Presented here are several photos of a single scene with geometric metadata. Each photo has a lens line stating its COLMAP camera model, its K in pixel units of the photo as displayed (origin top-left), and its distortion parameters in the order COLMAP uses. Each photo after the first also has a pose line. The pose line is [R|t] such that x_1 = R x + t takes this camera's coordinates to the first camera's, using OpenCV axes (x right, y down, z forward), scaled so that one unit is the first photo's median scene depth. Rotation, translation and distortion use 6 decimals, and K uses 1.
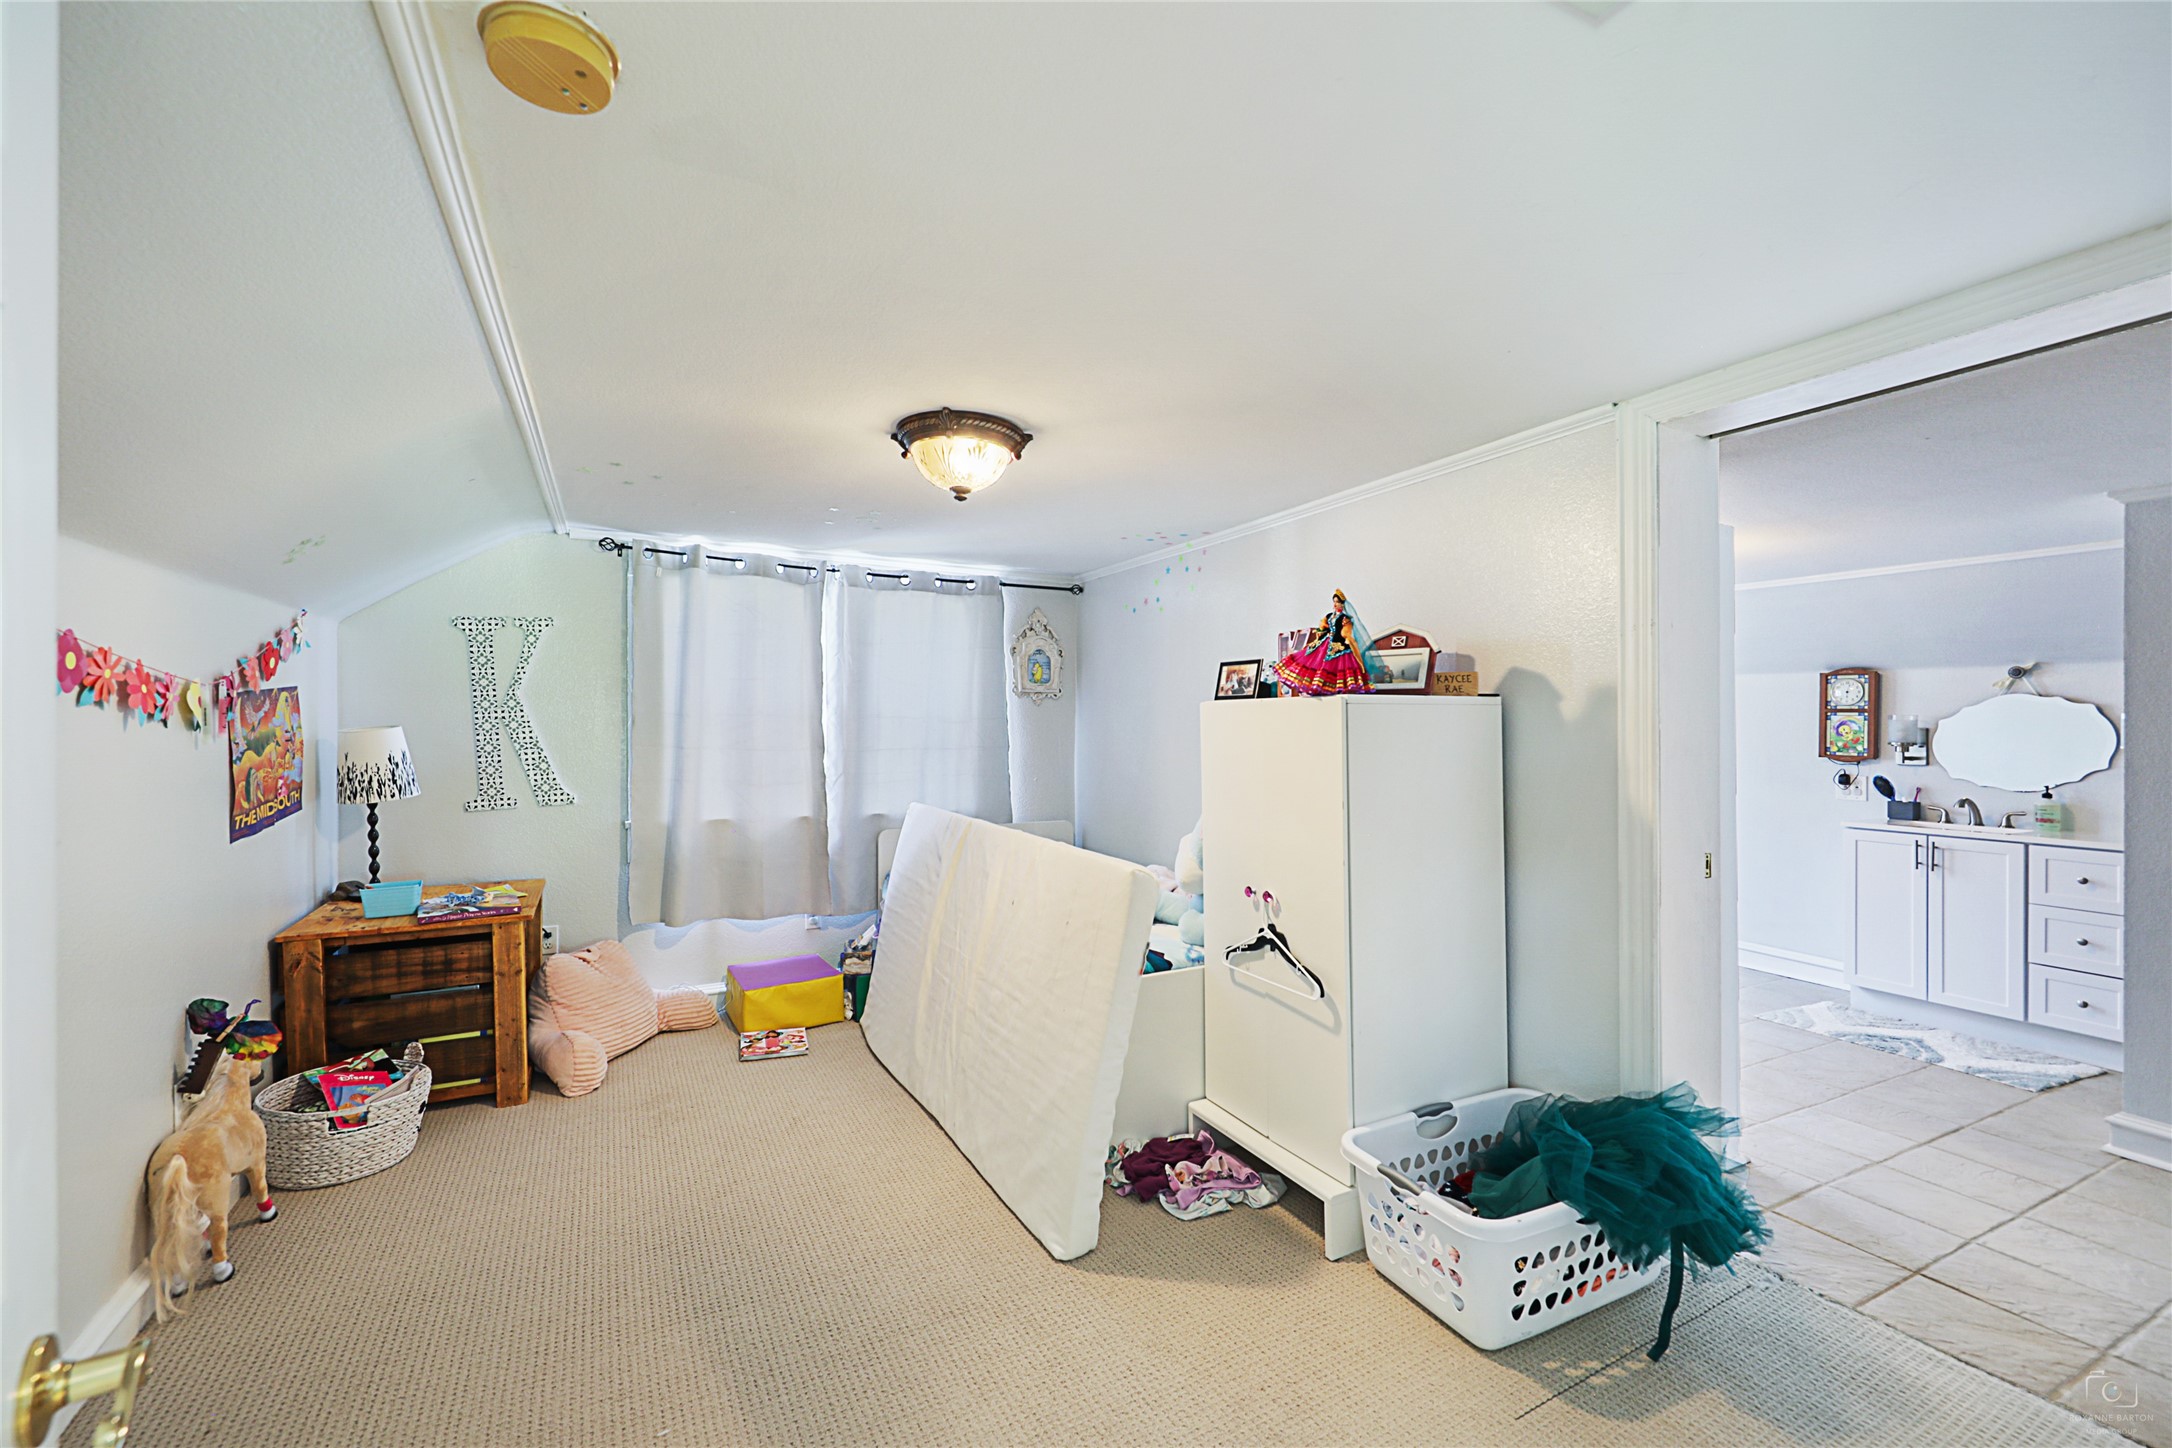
lens RADIAL K [[916.1, 0, 1073.9], [0, 916.1, 719.9], [0, 0, 1]] dist [-0.004664, -0.000797]
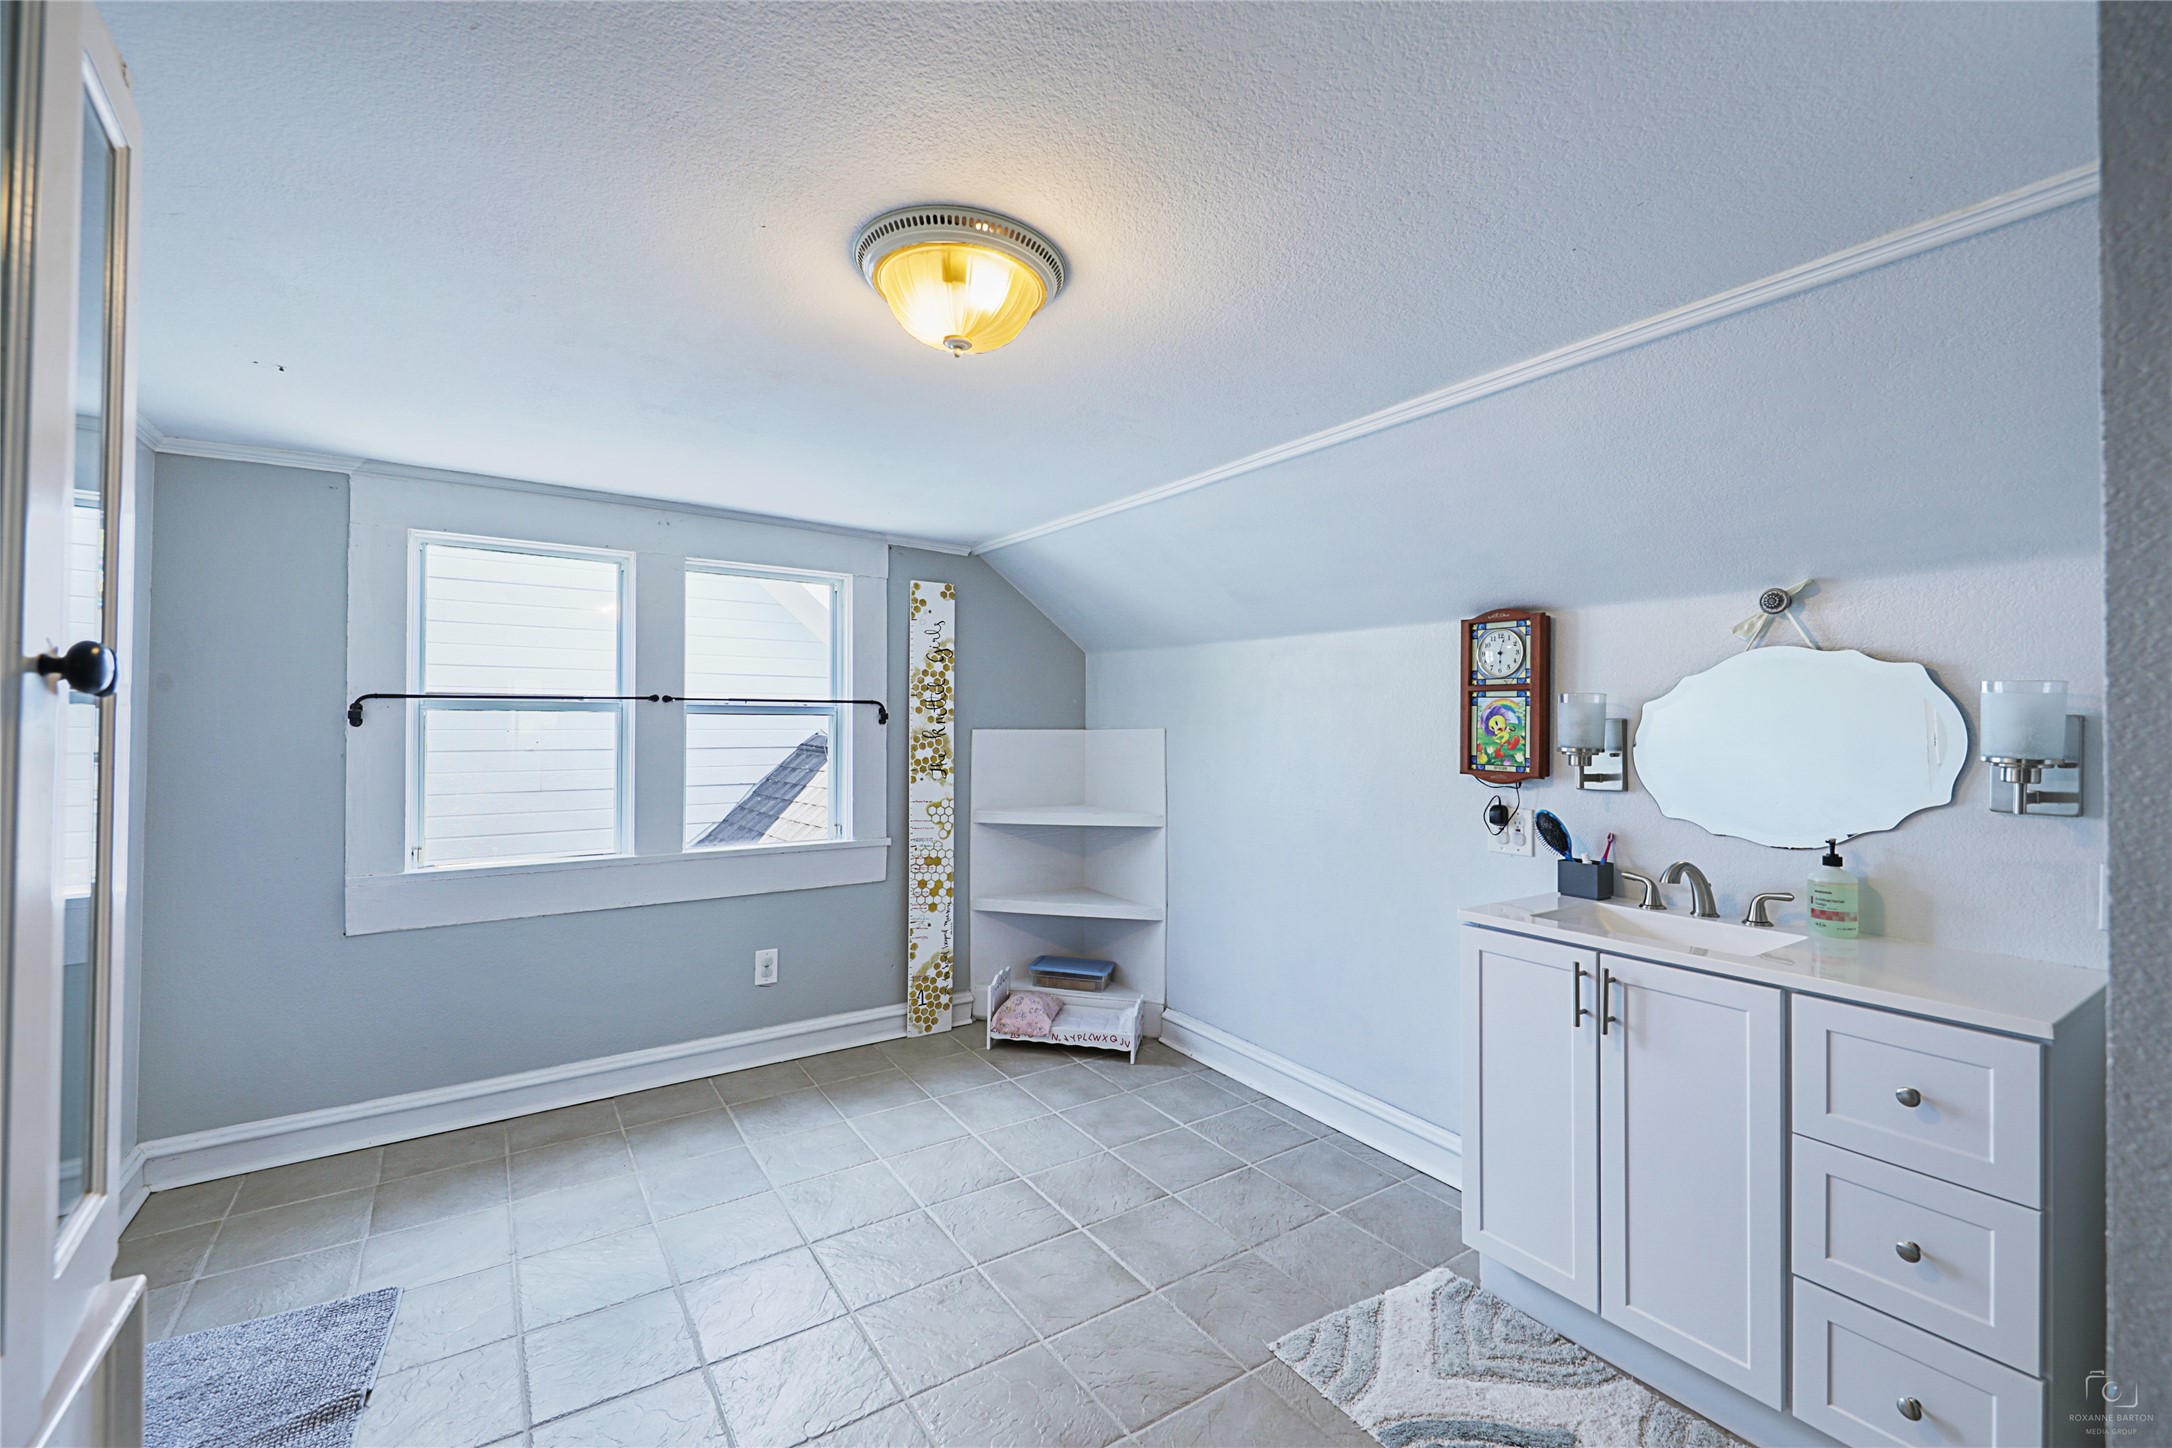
lens RADIAL K [[916.1, 0, 1076.2], [0, 916.1, 719.5], [0, 0, 1]] dist [-0.004664, -0.000797]
pose [[0.993143, -0.004695, 0.116814, 0.567426], [0.004929, 0.999986, -0.001714, 0.008693], [-0.116804, 0.002278, 0.993152, 0.522855]]
